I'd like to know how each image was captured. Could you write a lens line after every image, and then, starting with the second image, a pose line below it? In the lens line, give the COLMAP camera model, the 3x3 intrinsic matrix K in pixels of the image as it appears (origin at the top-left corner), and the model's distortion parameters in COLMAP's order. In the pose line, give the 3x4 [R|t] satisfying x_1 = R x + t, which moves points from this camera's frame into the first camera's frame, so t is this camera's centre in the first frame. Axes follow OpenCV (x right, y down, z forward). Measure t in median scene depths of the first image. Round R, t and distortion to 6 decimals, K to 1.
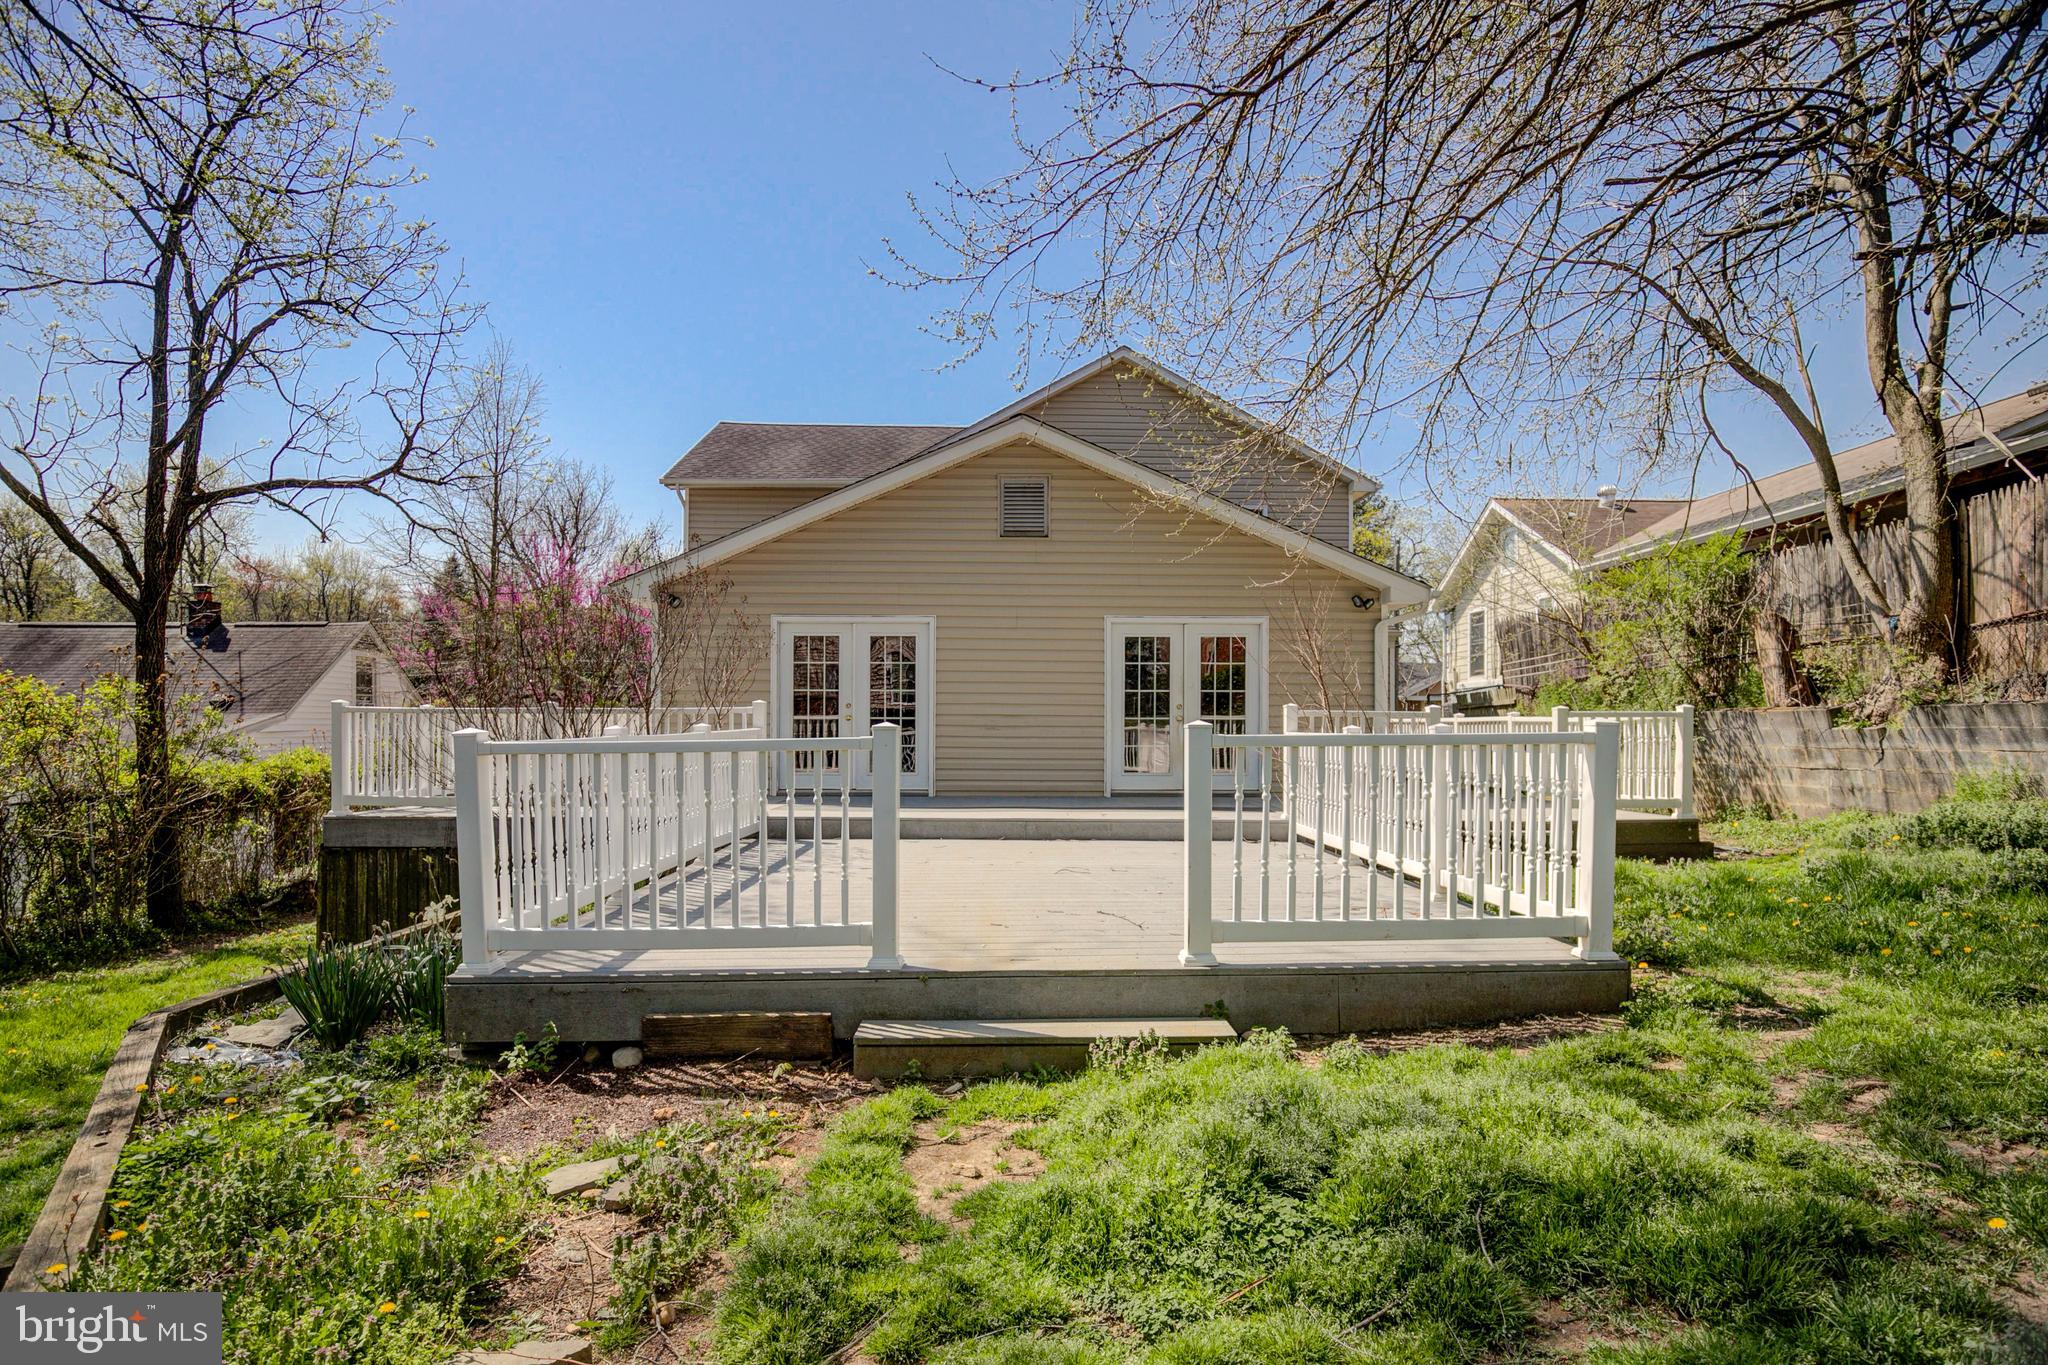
lens RADIAL K [[1085.6, 0, 998.2], [0, 1085.6, 728.4], [0, 0, 1]] dist [-0.029398, 0.000293]
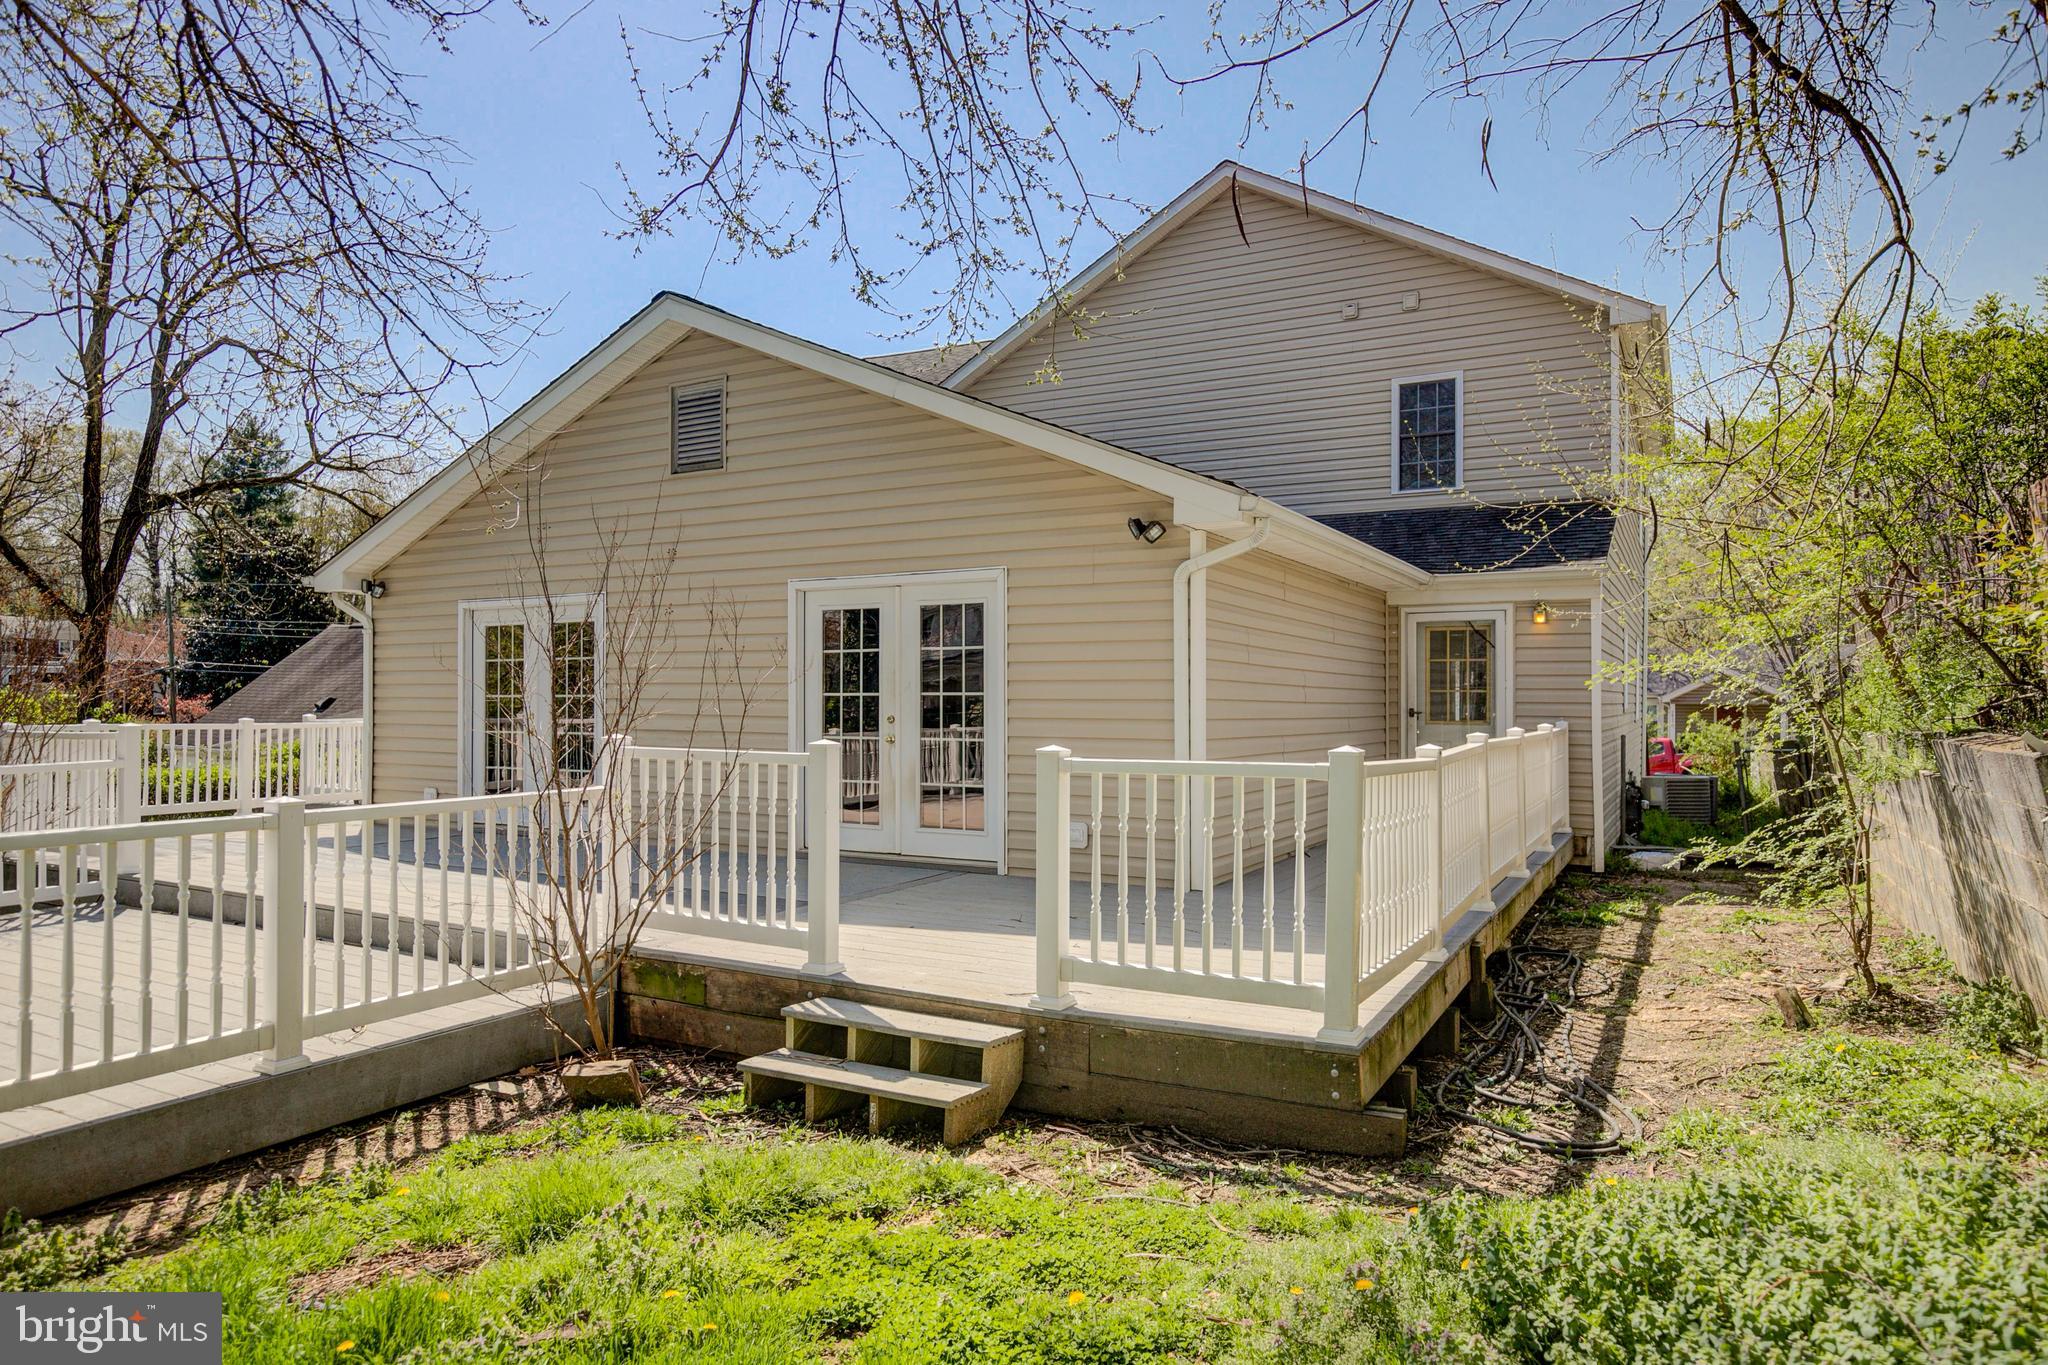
lens RADIAL K [[1266.1, 0, 1018.1], [0, 1266.1, 690.5], [0, 0, 1]] dist [-0.009389, -0.001053]
pose [[0.861121, -0.008877, -0.508322, 0.593884], [-0.001366, 0.999804, -0.019773, -0.022752], [0.508398, 0.017721, 0.860940, 0.416827]]
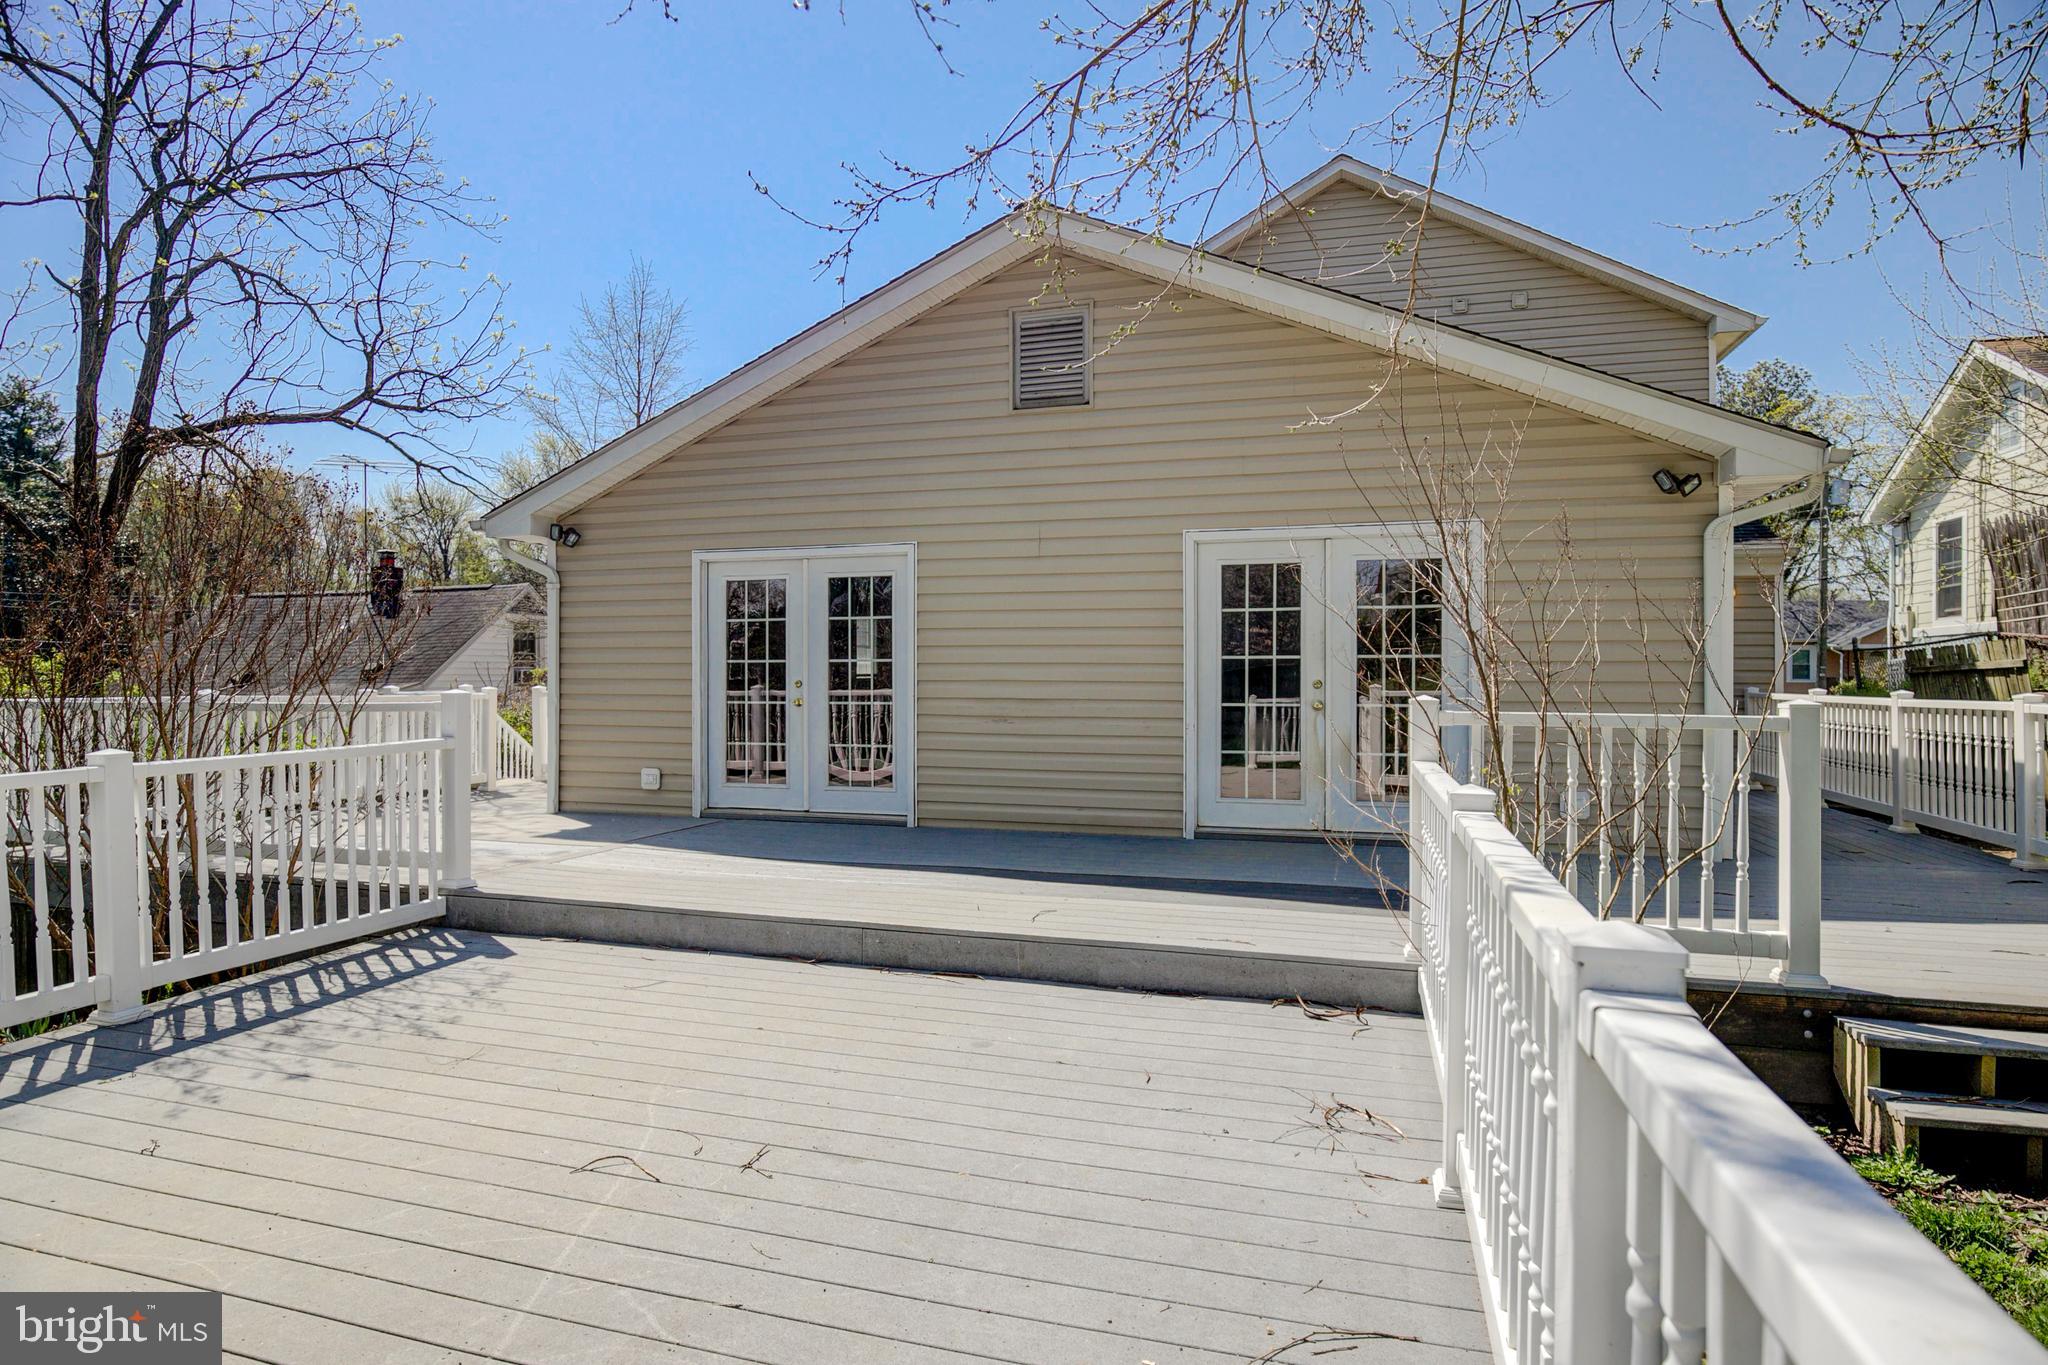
lens RADIAL K [[1085.6, 0, 1022.9], [0, 1085.6, 684.6], [0, 0, 1]] dist [-0.029398, 0.000293]
pose [[0.954338, -0.002339, -0.298719, 0.188553], [0.003591, 0.999987, 0.003643, -0.022792], [0.298706, -0.004549, 0.954334, 0.411259]]
